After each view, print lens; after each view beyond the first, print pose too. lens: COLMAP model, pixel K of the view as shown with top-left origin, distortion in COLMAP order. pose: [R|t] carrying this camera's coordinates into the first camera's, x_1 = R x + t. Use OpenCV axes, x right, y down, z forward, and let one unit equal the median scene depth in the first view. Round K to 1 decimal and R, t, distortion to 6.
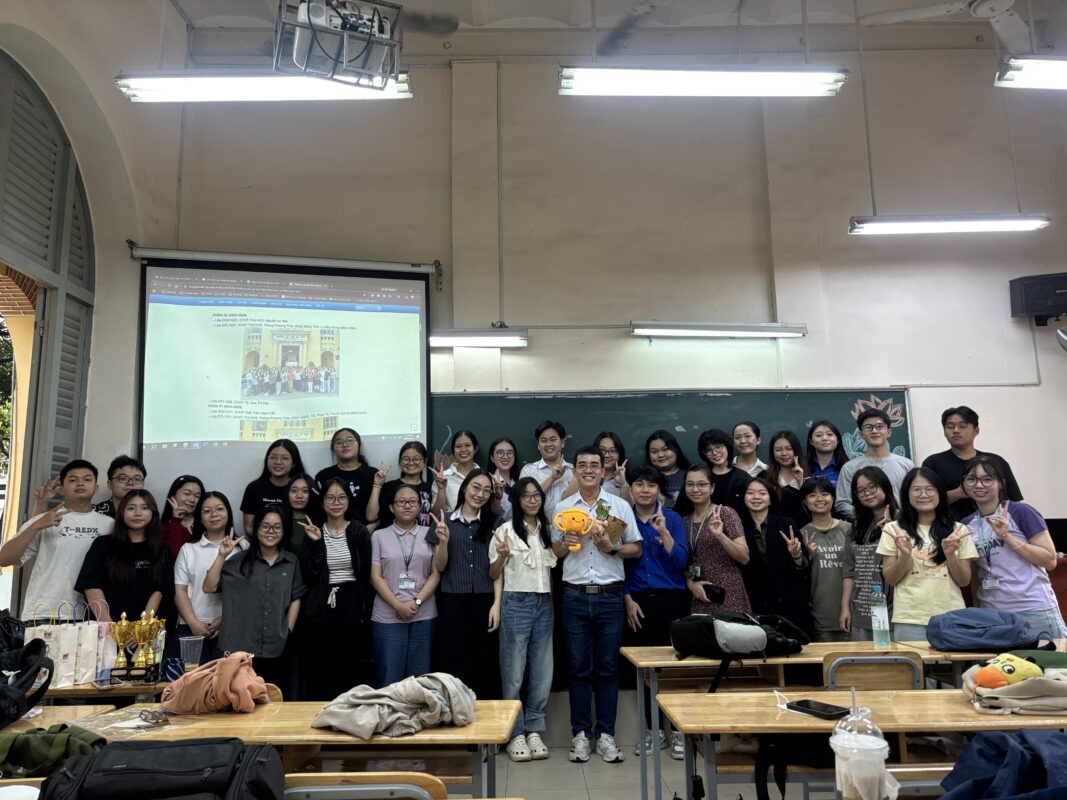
lens RADIAL K [[811.1, 0, 532.3], [0, 811.1, 440.4], [0, 0, 1]] dist [0.097199, -0.104858]
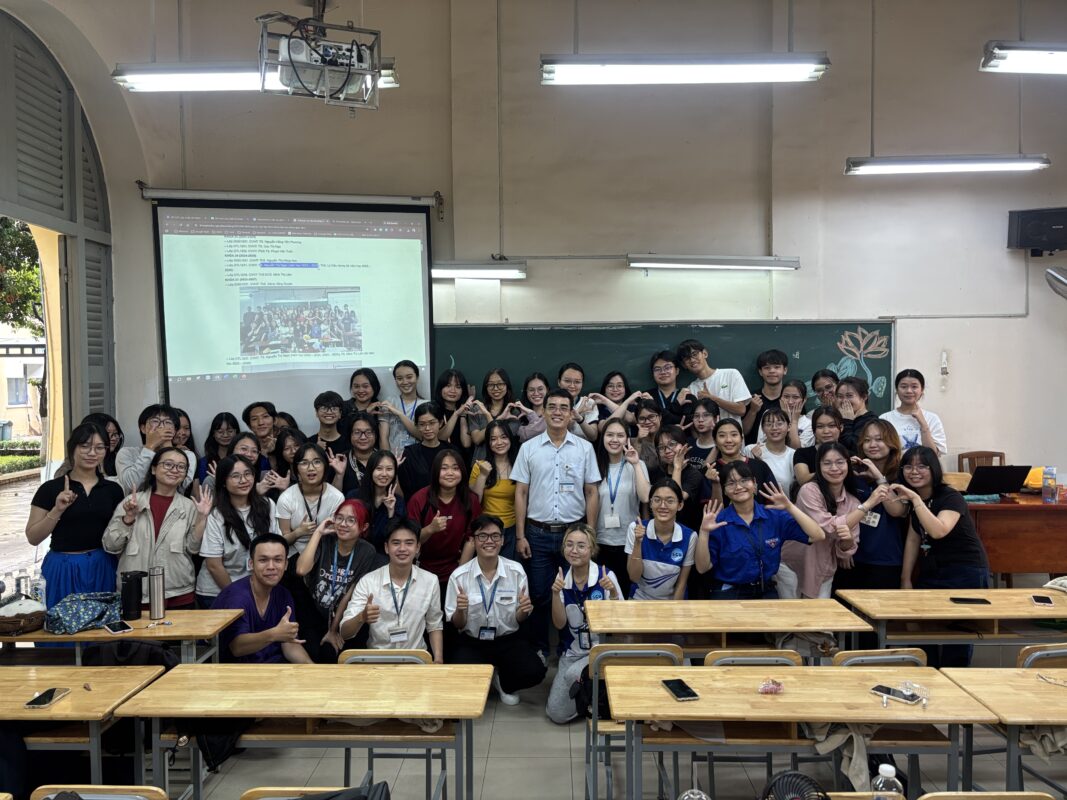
lens RADIAL K [[811.1, 0, 532.3], [0, 811.1, 440.4], [0, 0, 1]] dist [0.097199, -0.104858]
pose [[0.999368, 0.013156, -0.033009, 0.039301], [-0.006079, 0.978540, 0.205968, -0.129226], [0.035010, -0.205637, 0.978002, -0.056208]]
